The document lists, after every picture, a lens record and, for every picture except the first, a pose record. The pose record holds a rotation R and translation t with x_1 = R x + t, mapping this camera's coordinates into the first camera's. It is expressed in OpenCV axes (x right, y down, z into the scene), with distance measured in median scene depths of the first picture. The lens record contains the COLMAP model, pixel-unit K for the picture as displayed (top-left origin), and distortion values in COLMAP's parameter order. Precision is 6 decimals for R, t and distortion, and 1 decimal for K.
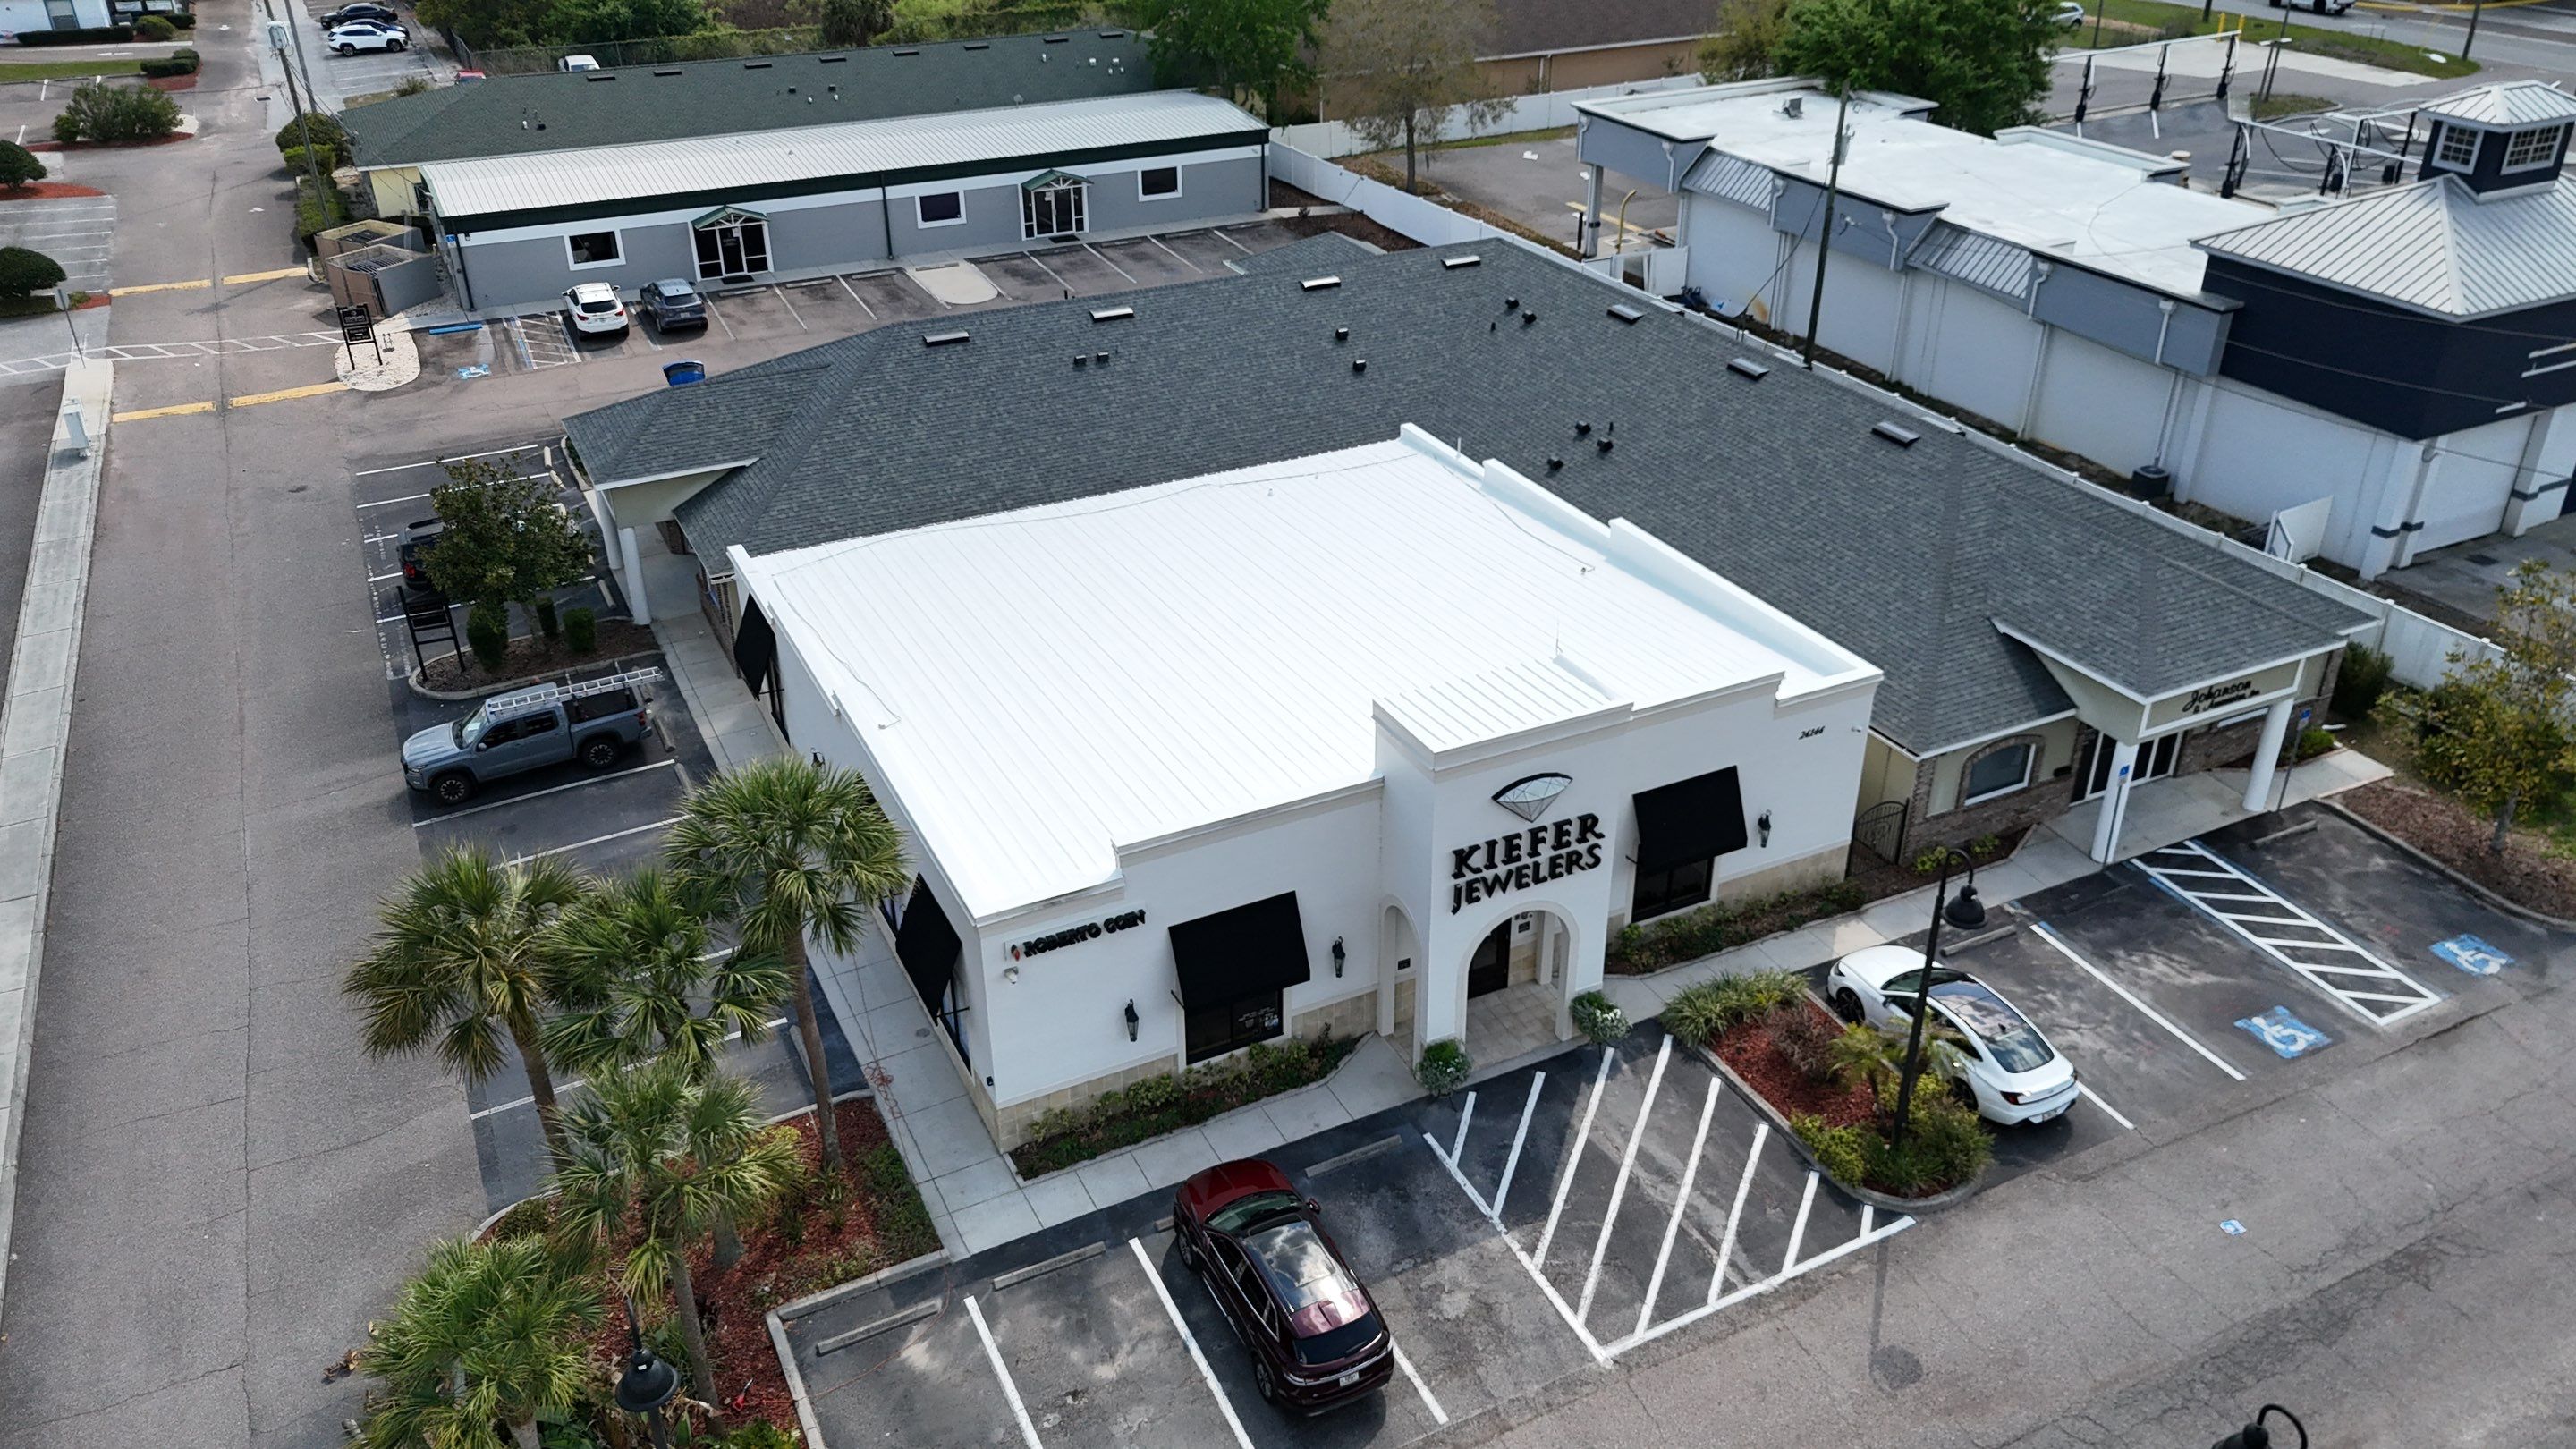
lens RADIAL K [[1934.5, 0, 1288.0], [0, 1934.5, 724.5], [0, 0, 1]] dist [0.060871, -0.046073]
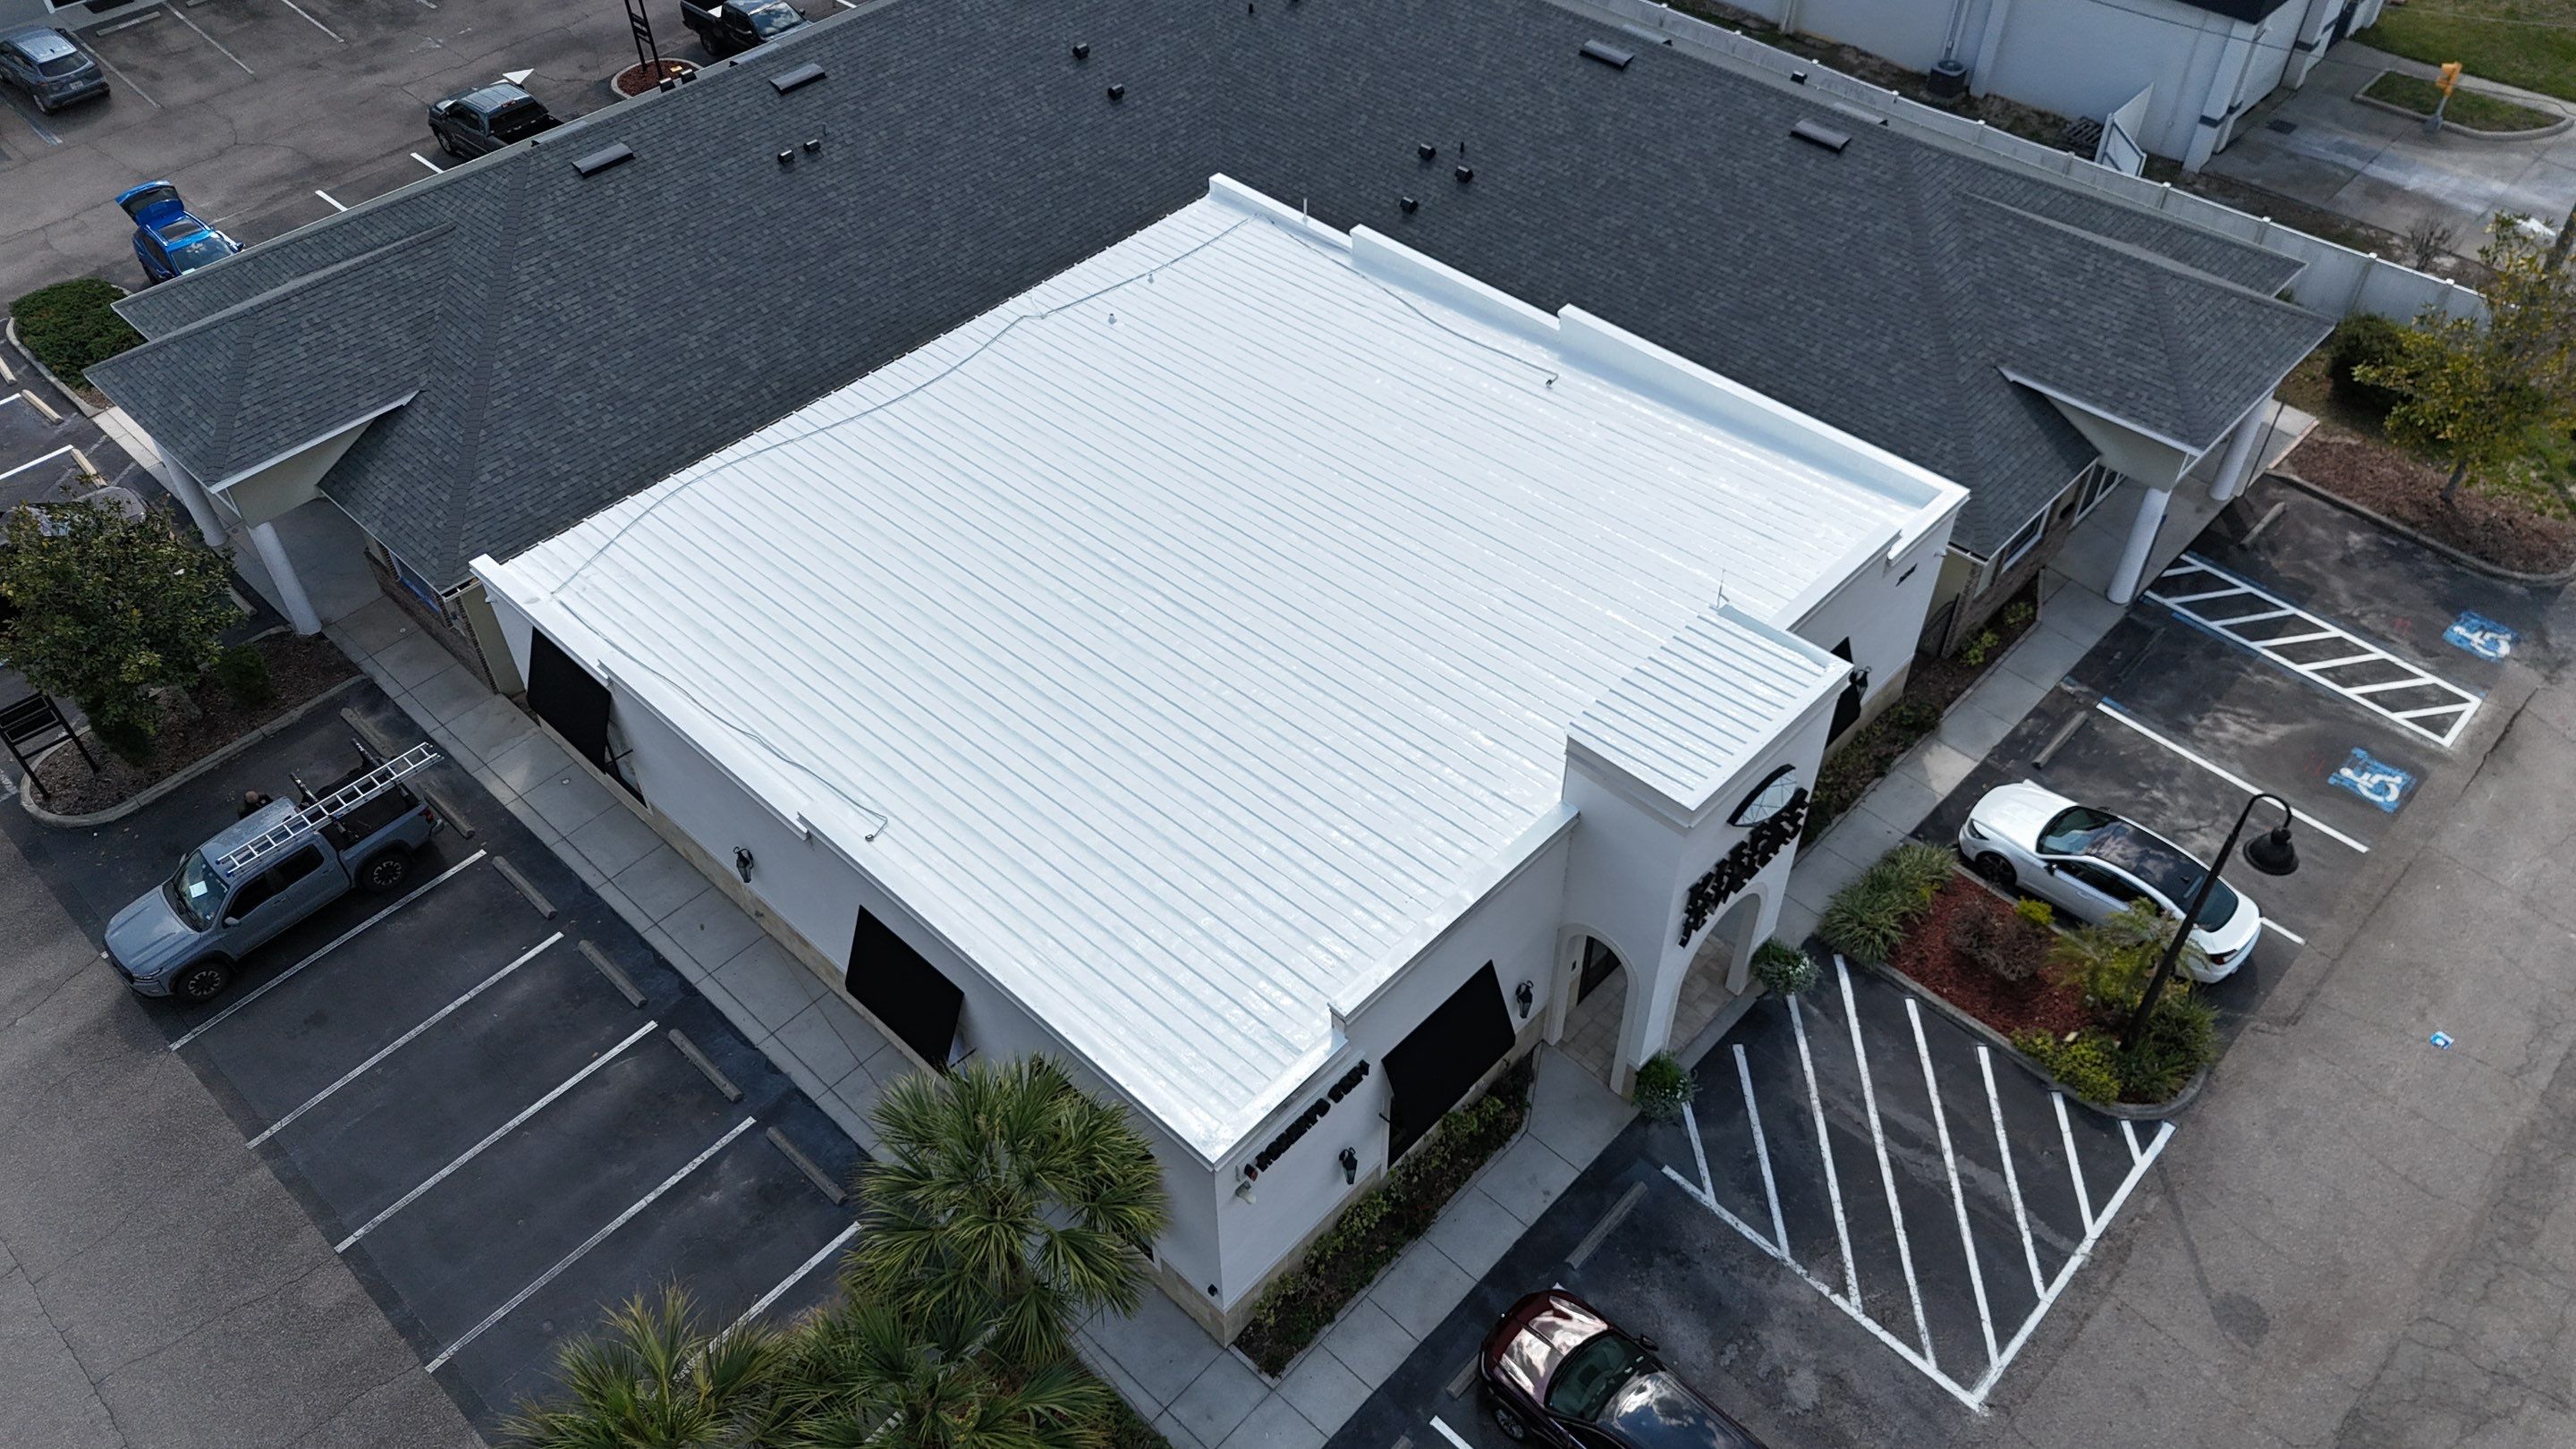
lens RADIAL K [[1924.3, 0, 1288.0], [0, 1924.3, 724.5], [0, 0, 1]] dist [0.040612, -0.004870]
pose [[0.939140, -0.243320, 0.242510, -0.210690], [0.166971, 0.940239, 0.296768, -0.223366], [-0.300227, -0.238215, 0.923644, 0.232074]]
